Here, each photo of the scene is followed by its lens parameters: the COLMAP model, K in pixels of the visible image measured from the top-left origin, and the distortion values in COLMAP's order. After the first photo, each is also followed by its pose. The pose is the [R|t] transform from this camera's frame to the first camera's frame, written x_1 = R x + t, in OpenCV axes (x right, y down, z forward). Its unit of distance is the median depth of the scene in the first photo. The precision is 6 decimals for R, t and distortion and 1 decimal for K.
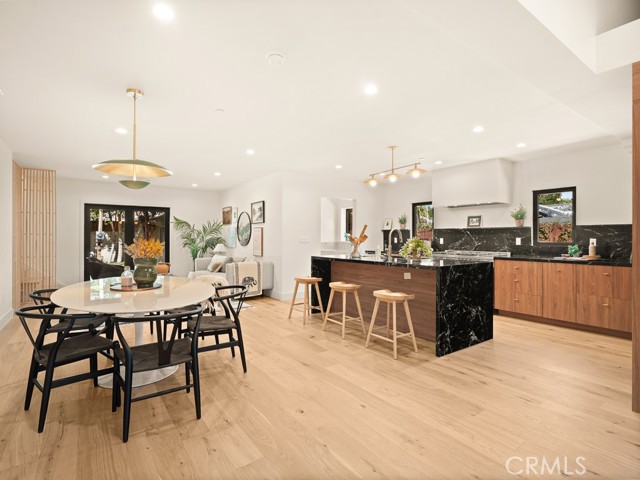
lens RADIAL K [[326.1, 0, 319.6], [0, 326.1, 238.4], [0, 0, 1]] dist [-0.001098, 0.000254]
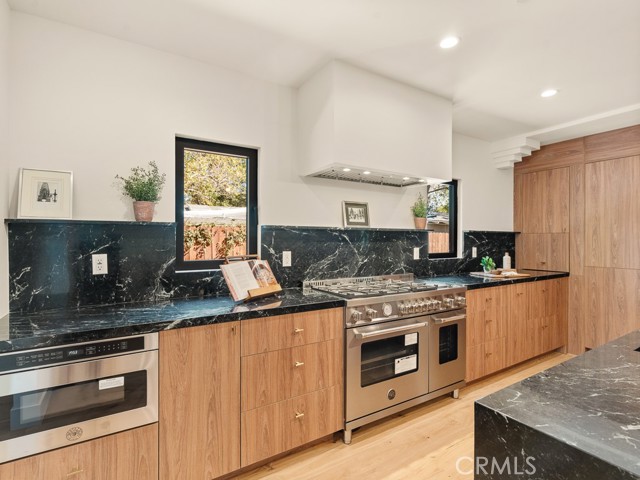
lens RADIAL K [[326.1, 0, 319.1], [0, 326.1, 239.7], [0, 0, 1]] dist [-0.001098, 0.000254]
pose [[0.070334, -0.001905, 0.997522, -0.002013], [0.002215, 0.999996, 0.001754, -0.015990], [-0.997521, 0.002086, 0.070338, 1.035118]]
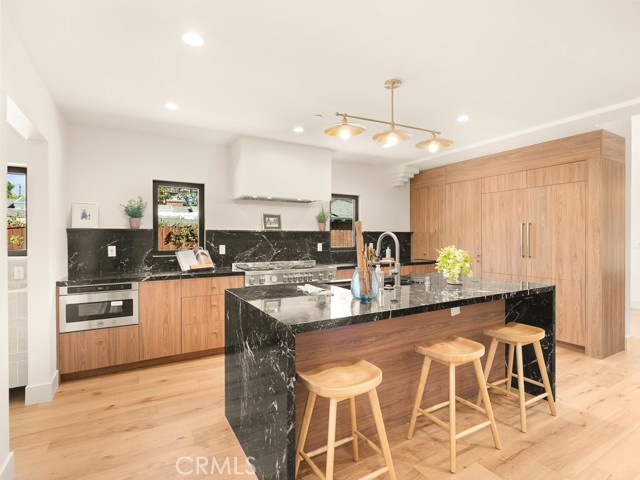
lens RADIAL K [[326.1, 0, 318.5], [0, 326.1, 240.5], [0, 0, 1]] dist [-0.001098, 0.000254]
pose [[0.105639, -0.011360, 0.994340, -0.258423], [0.003888, 0.999932, 0.011010, -0.017280], [-0.994397, 0.002702, 0.105676, 0.827475]]
